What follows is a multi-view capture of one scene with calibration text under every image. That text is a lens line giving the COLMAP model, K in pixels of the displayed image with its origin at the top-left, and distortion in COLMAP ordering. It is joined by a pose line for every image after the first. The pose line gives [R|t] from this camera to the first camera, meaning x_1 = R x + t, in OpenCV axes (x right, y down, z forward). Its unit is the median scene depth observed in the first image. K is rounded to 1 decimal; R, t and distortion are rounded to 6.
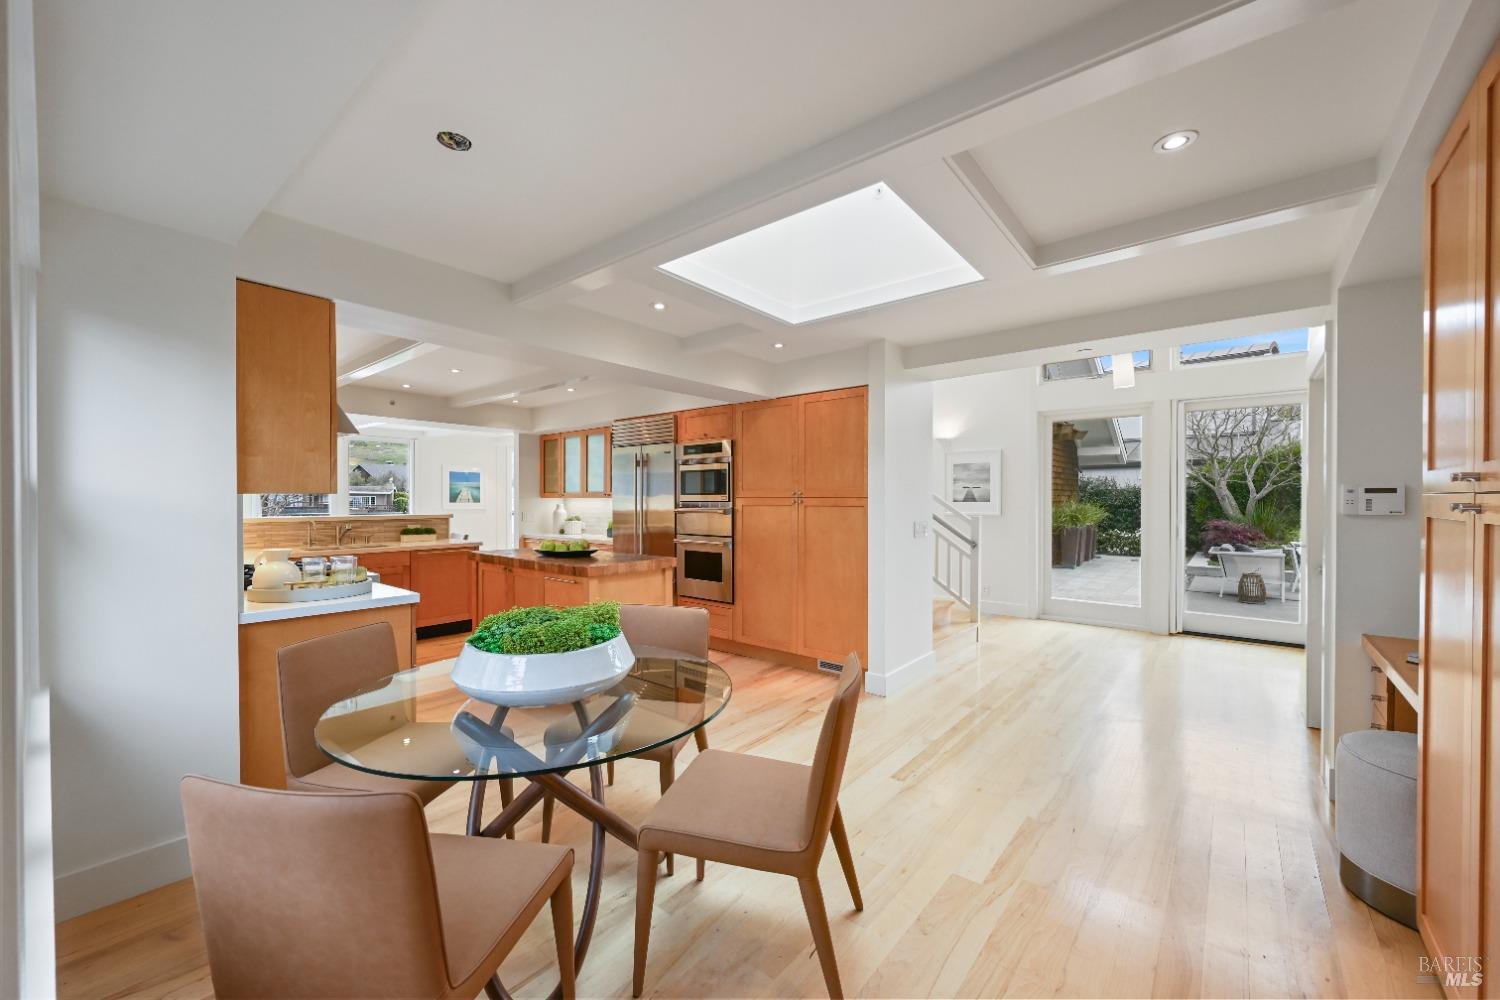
lens RADIAL K [[582.1, 0, 758.8], [0, 582.1, 501.0], [0, 0, 1]] dist [-0.002465, -0.000362]
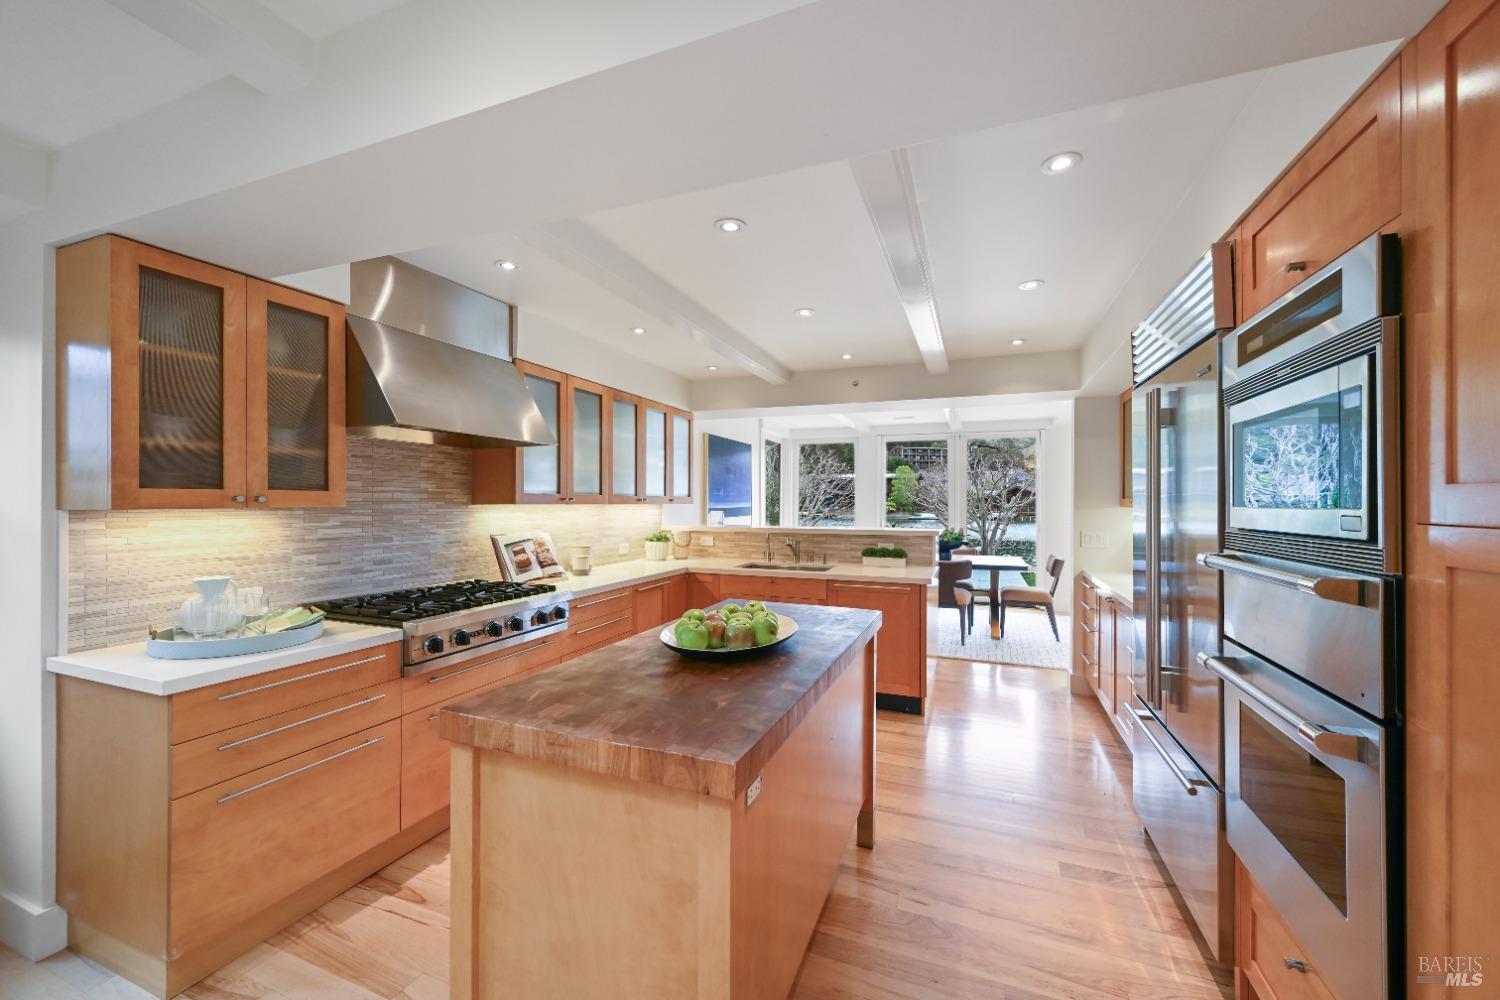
lens RADIAL K [[582.1, 0, 753.8], [0, 582.1, 501.7], [0, 0, 1]] dist [-0.002465, -0.000362]
pose [[0.303719, 0.000102, -0.952762, 0.075797], [-0.004731, 0.999988, -0.001401, -0.011989], [0.952750, 0.004933, 0.303716, 0.725276]]
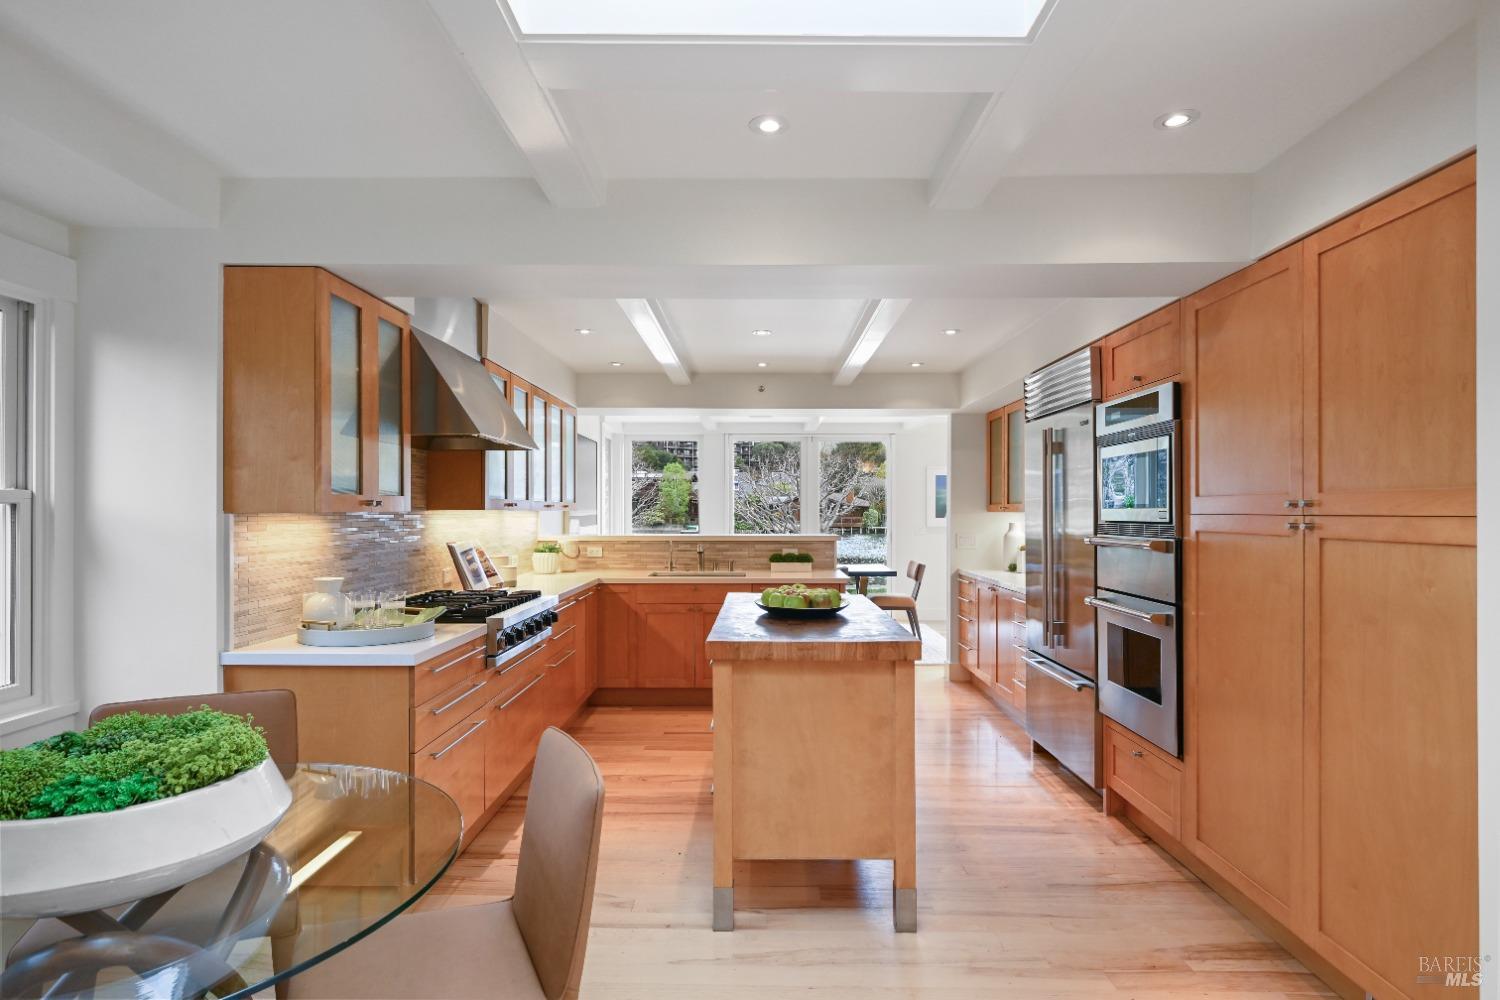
lens RADIAL K [[807.1, 0, 750.1], [0, 807.1, 509.1], [0, 0, 1]] dist [-0.005391, -0.000472]
pose [[0.620171, -0.002472, -0.784463, 0.226127], [-0.001786, 0.999988, -0.004564, -0.006571], [0.784465, 0.004232, 0.620159, 0.371851]]
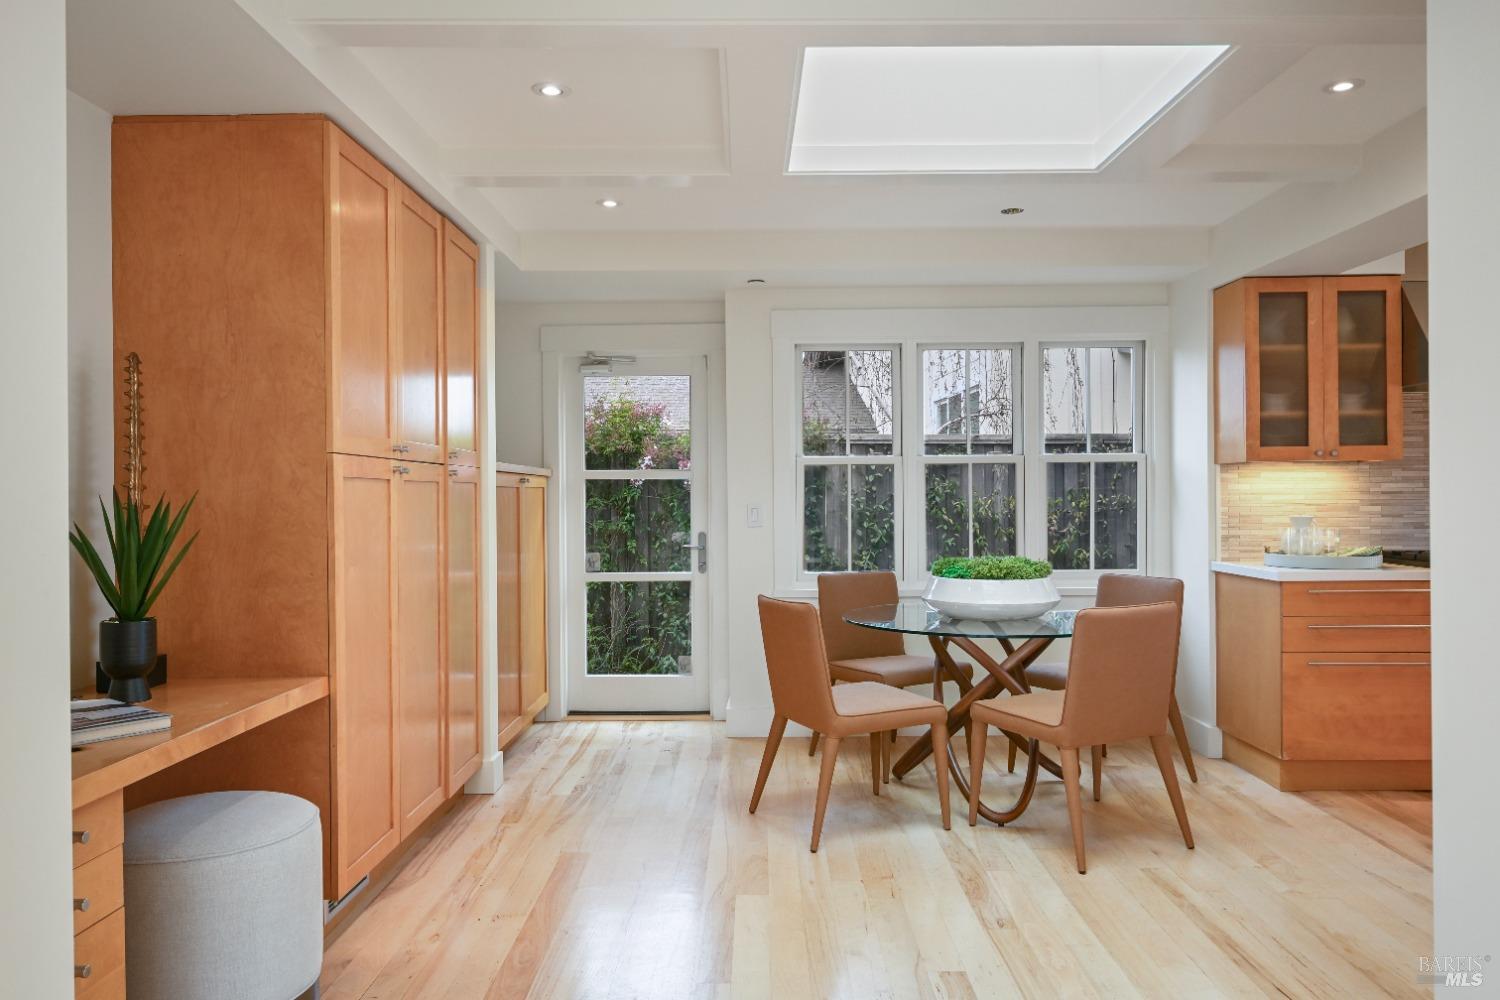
lens RADIAL K [[1111.2, 0, 749.9], [0, 1111.2, 501.0], [0, 0, 1]] dist [0.027840, -0.001364]
pose [[-0.774140, 0.003276, -0.633006, 0.585565], [0.003976, 0.999992, 0.000314, 0.025928], [0.633002, -0.002274, -0.774147, 0.948717]]
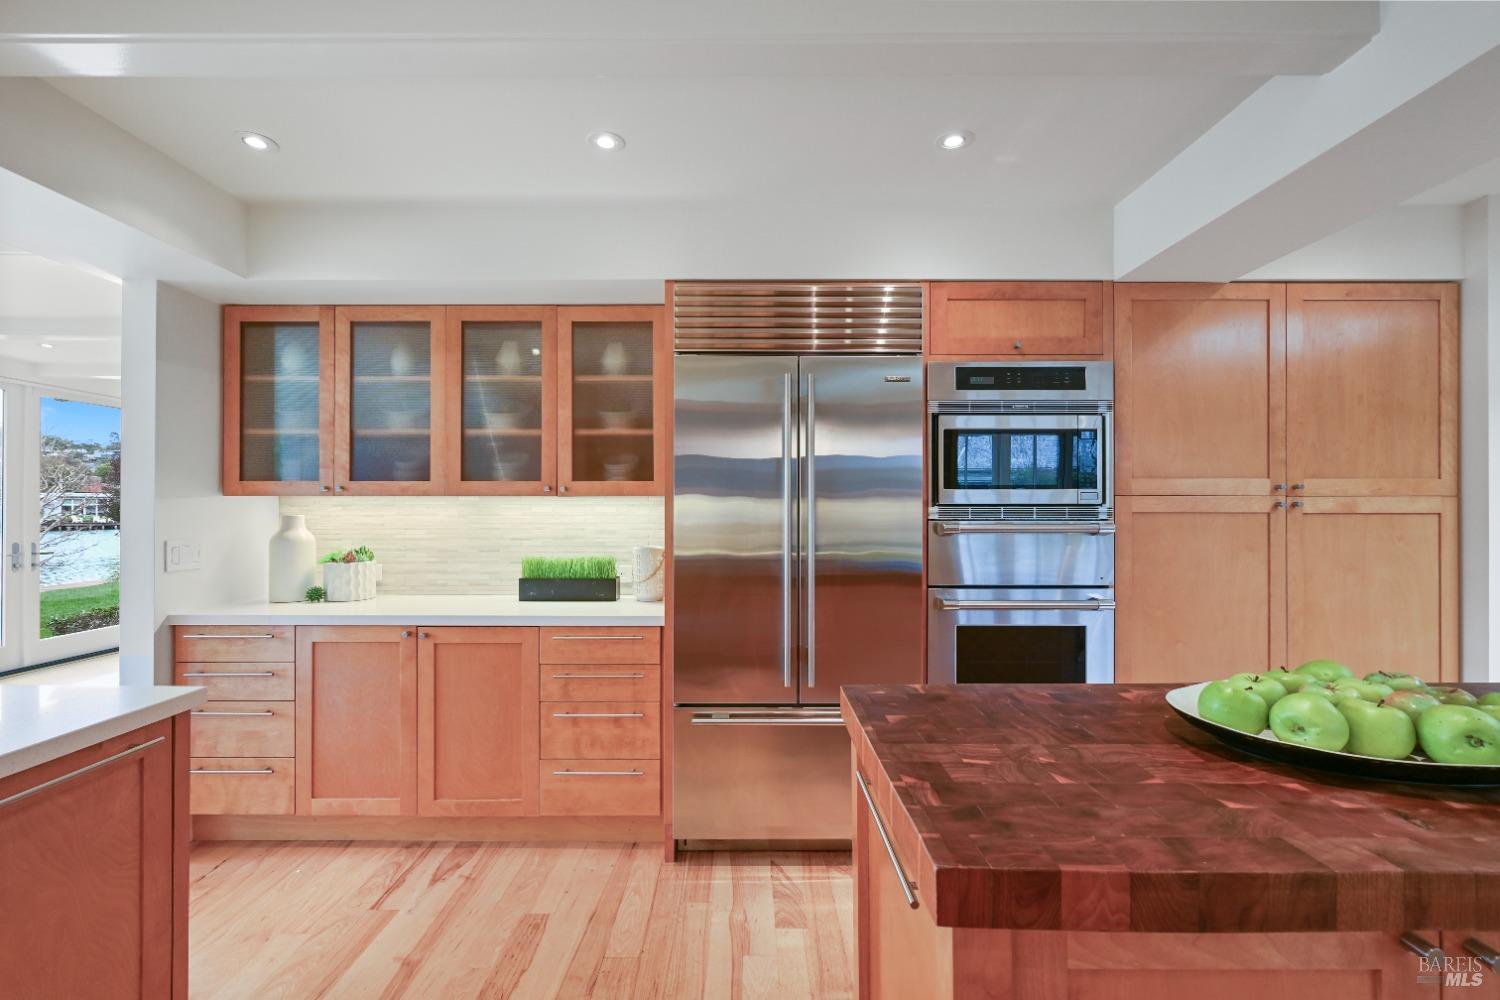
lens RADIAL K [[649.0, 0, 747.7], [0, 649.0, 504.1], [0, 0, 1]] dist [-0.011079, -0.000094]
pose [[0.773034, 0.003590, 0.634355, -0.554029], [0.000932, 0.999976, -0.006795, 0.003089], [-0.634364, 0.005844, 0.773012, 0.791222]]
